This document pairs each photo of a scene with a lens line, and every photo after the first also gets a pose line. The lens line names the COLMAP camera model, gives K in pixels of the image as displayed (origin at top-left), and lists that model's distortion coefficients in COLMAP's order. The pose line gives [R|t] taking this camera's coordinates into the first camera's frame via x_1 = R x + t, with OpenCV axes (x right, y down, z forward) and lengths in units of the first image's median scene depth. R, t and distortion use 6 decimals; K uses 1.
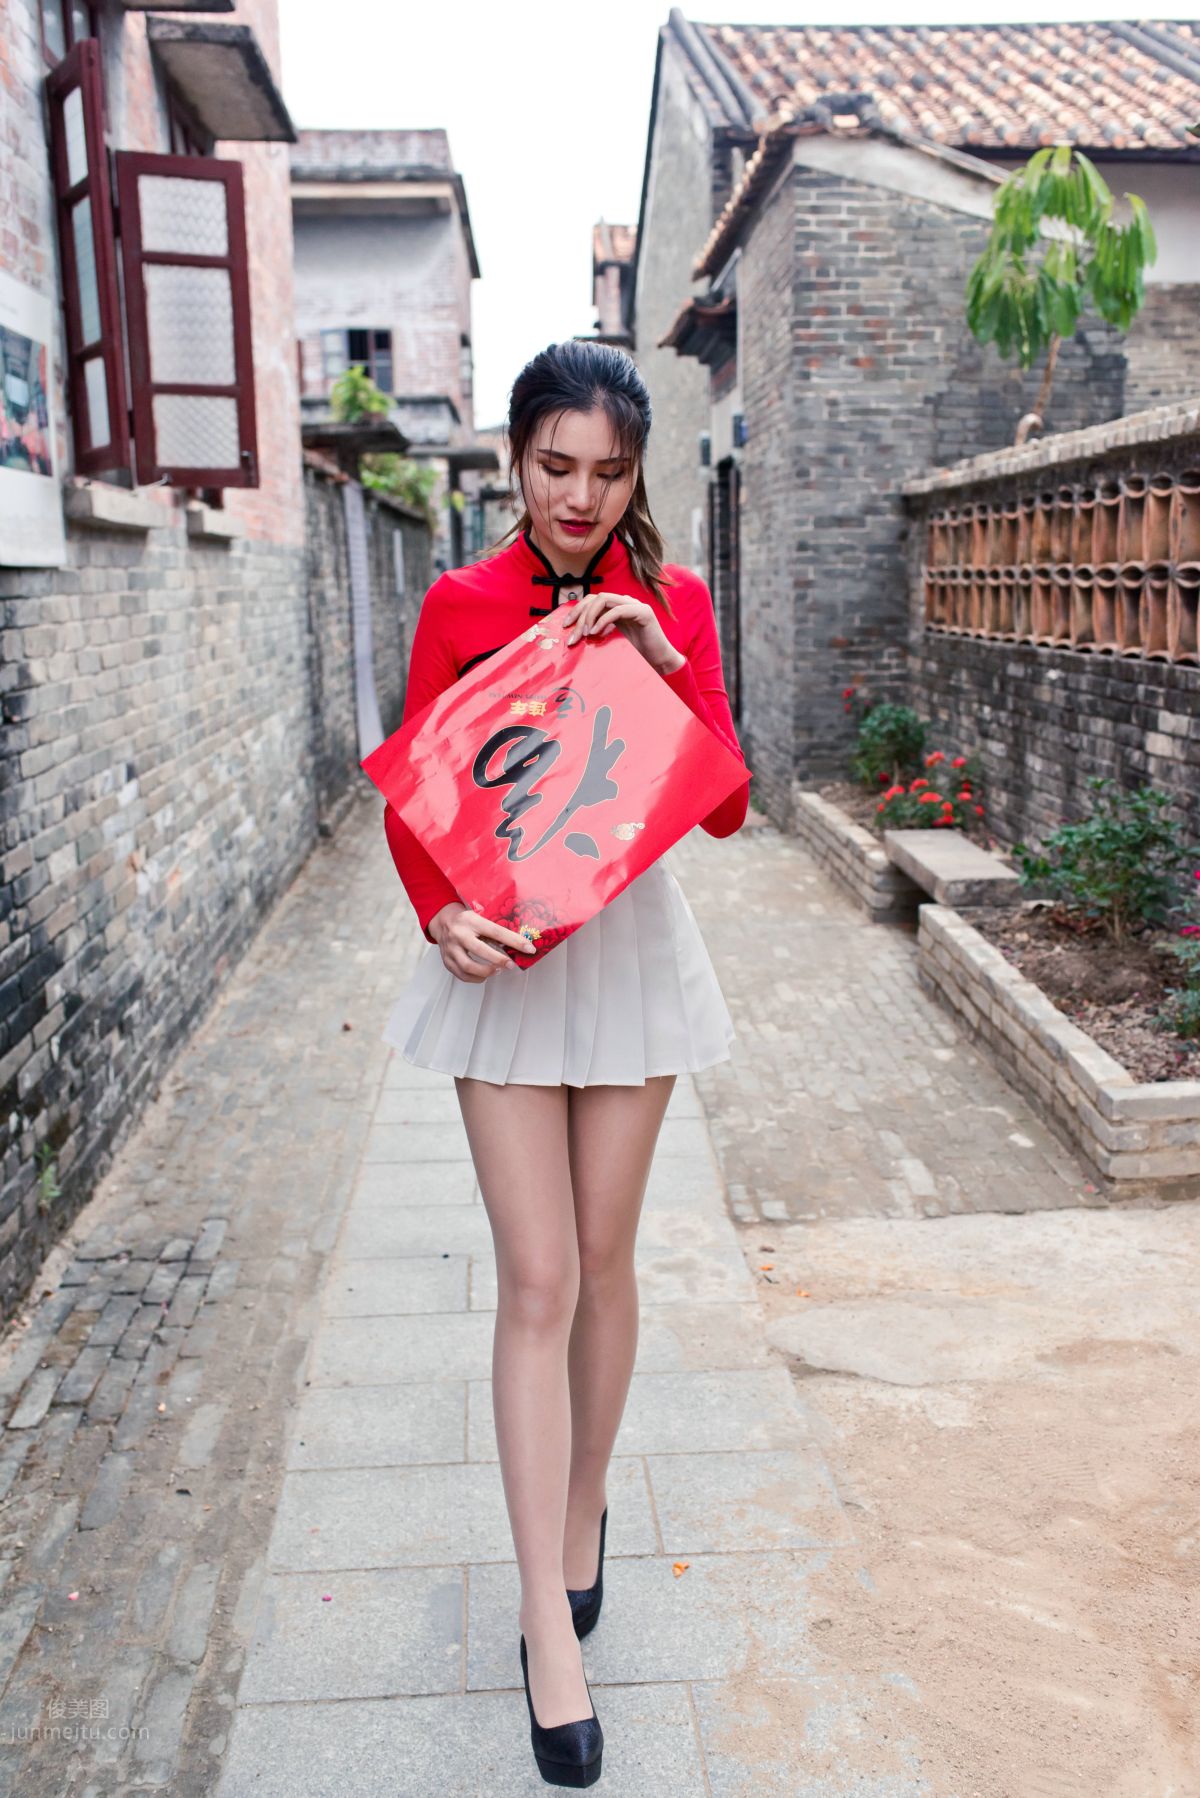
lens RADIAL K [[1703.3, 0, 545.3], [0, 1703.3, 901.2], [0, 0, 1]] dist [0.001662, 0.011112]
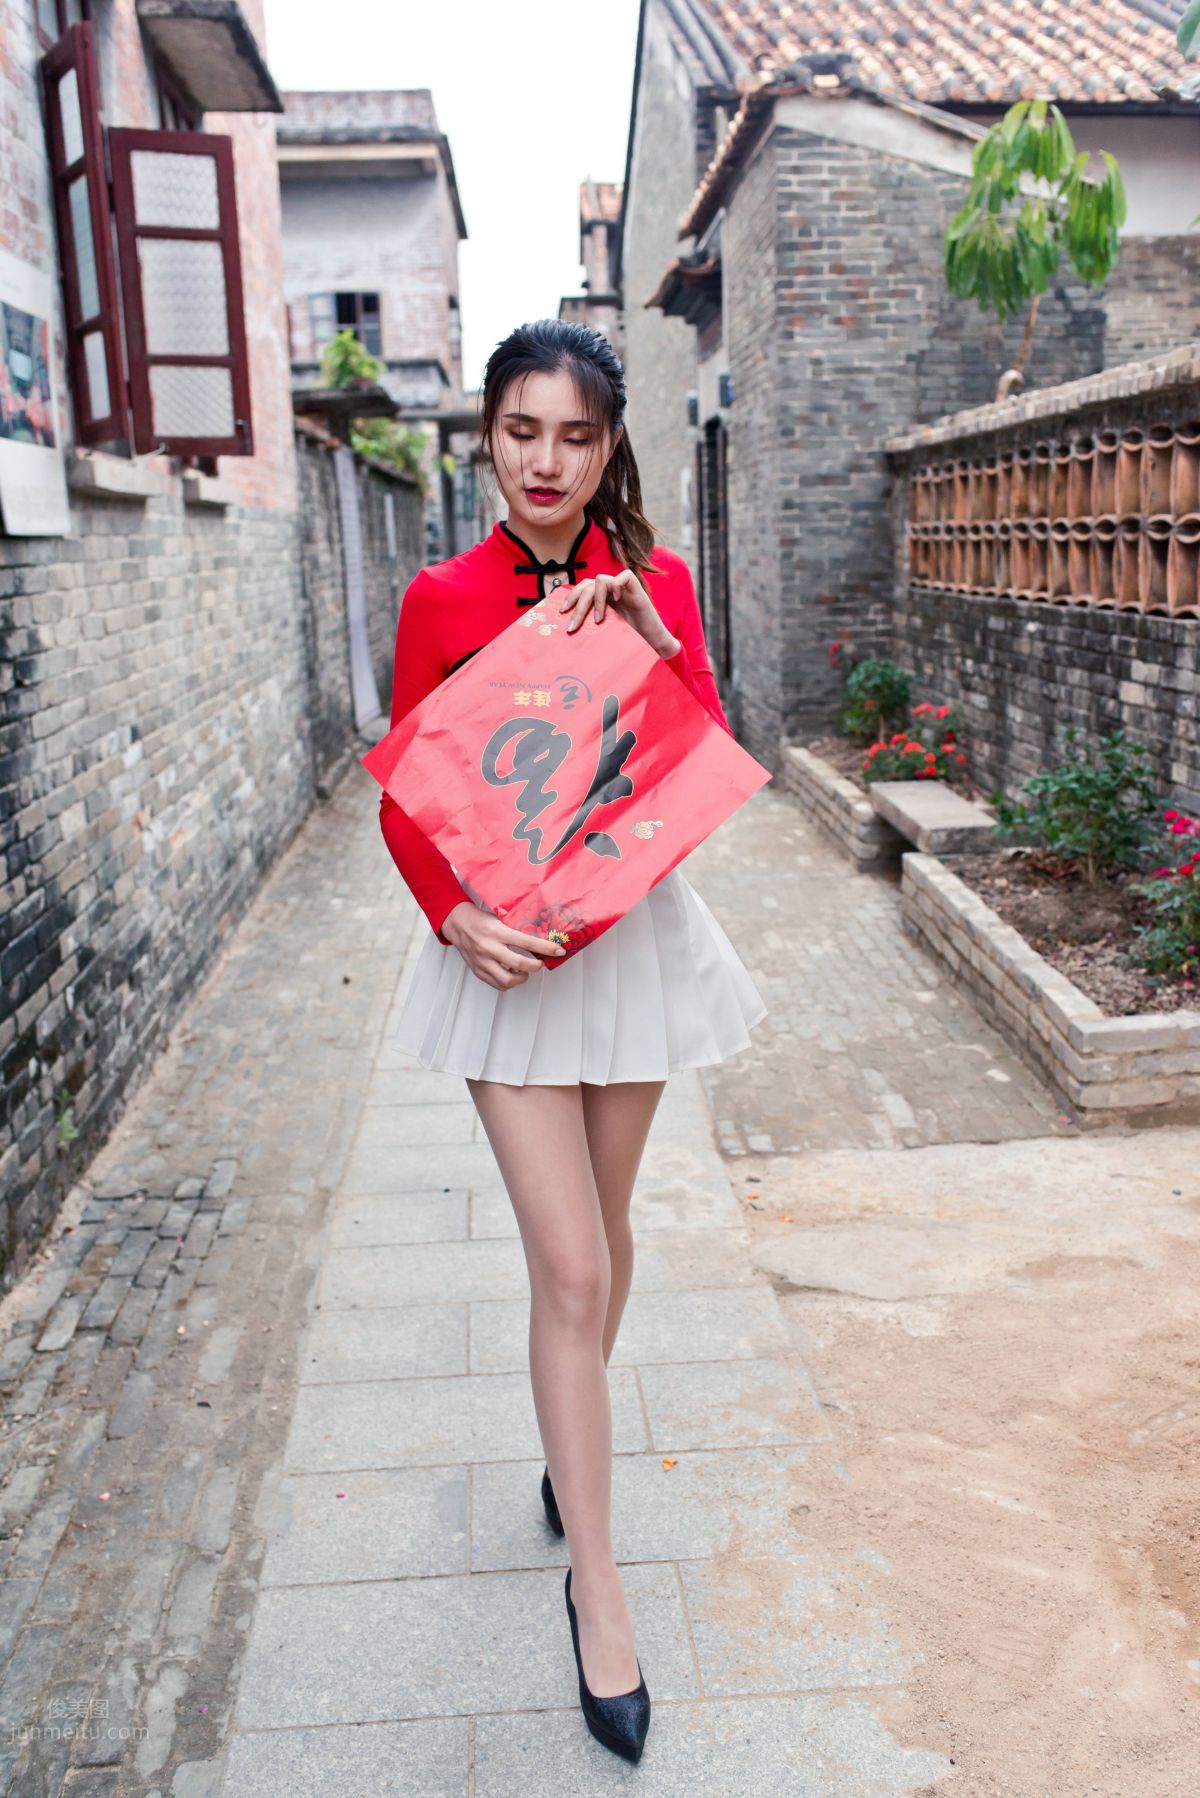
lens RADIAL K [[1703.3, 0, 545.3], [0, 1703.3, 901.2], [0, 0, 1]] dist [0.001662, 0.011112]
pose [[0.999889, -0.014849, 0.001253, 0.001713], [0.014818, 0.999660, 0.021449, 0.004388], [-0.001571, -0.021429, 0.999769, -0.021829]]
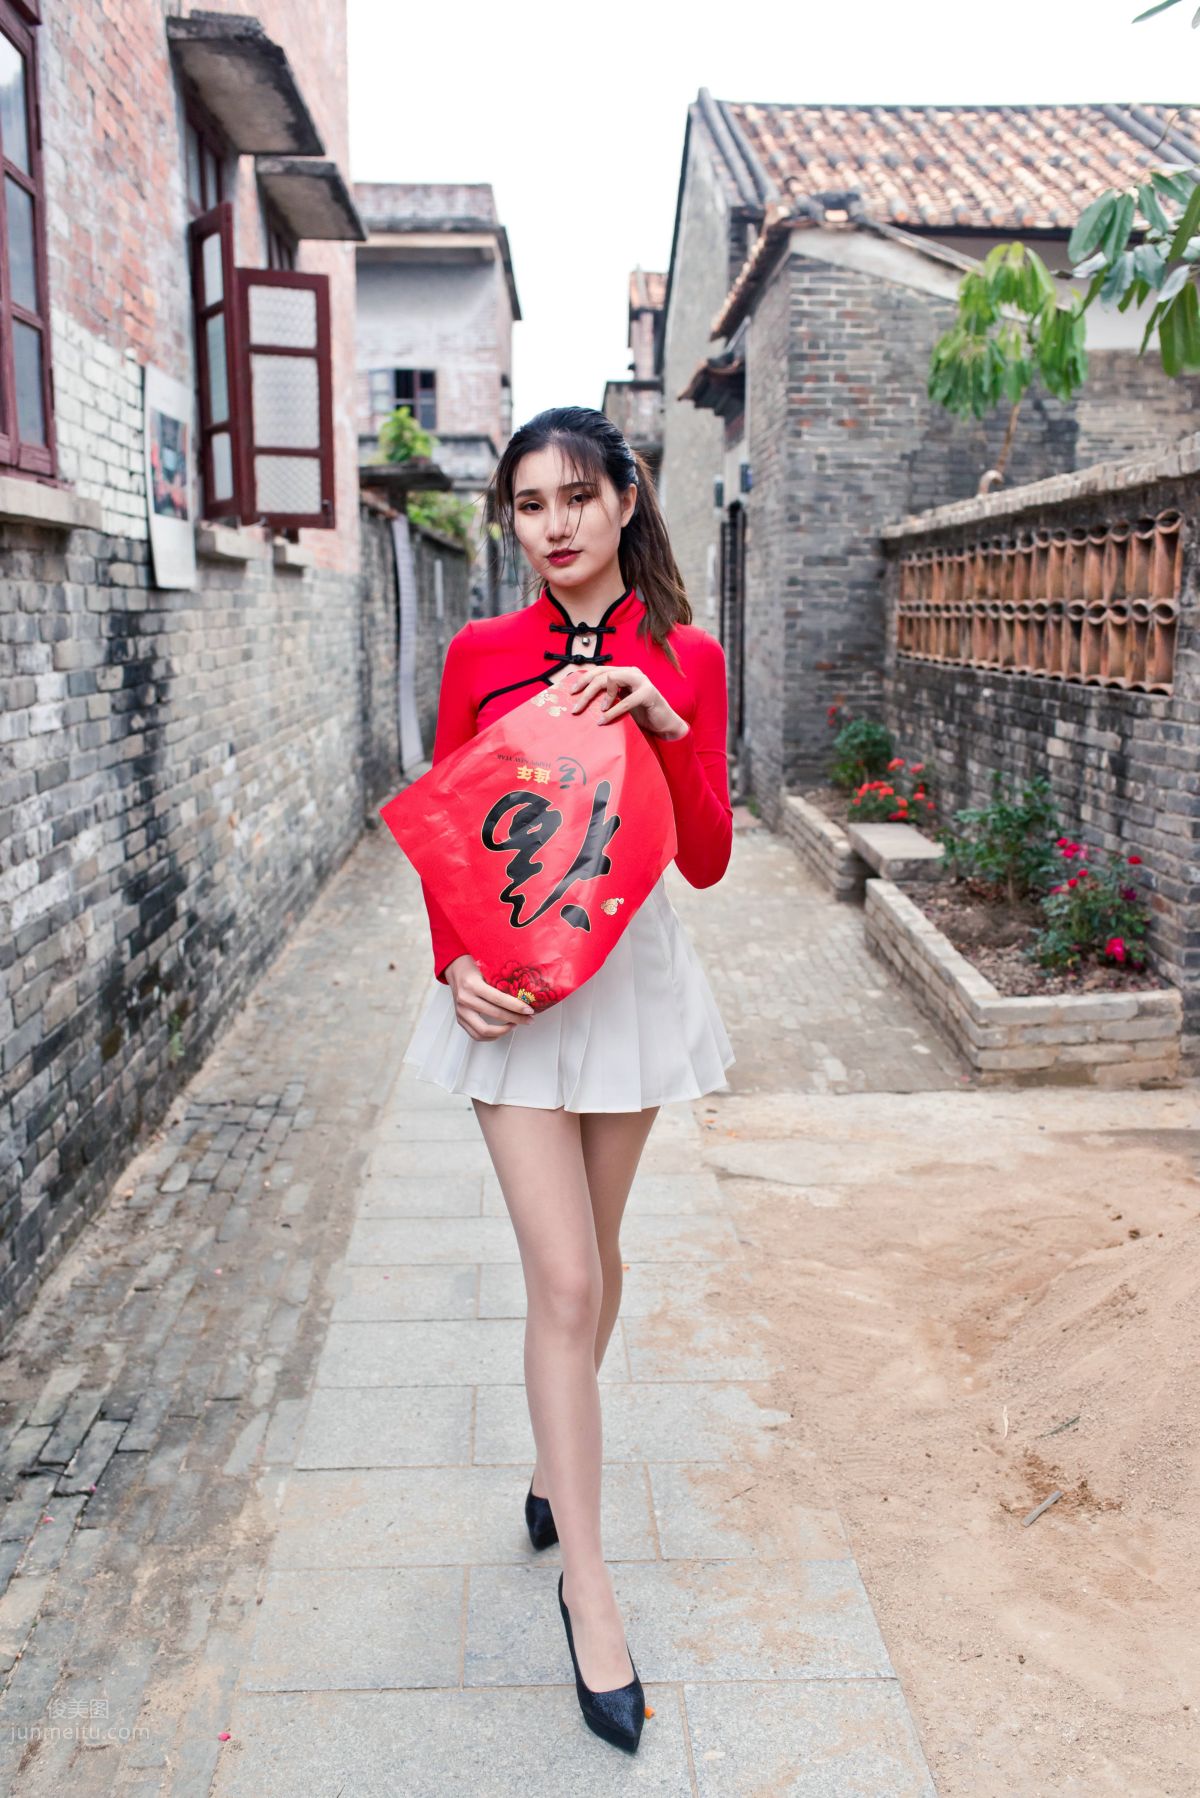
lens RADIAL K [[1695.9, 0, 539.1], [0, 1695.9, 902.9], [0, 0, 1]] dist [0.003907, 0.003942]
pose [[0.999555, 0.021108, -0.021092, 0.010100], [-0.021417, 0.999665, -0.014533, 0.032169], [0.020778, 0.014978, 0.999672, -0.162215]]
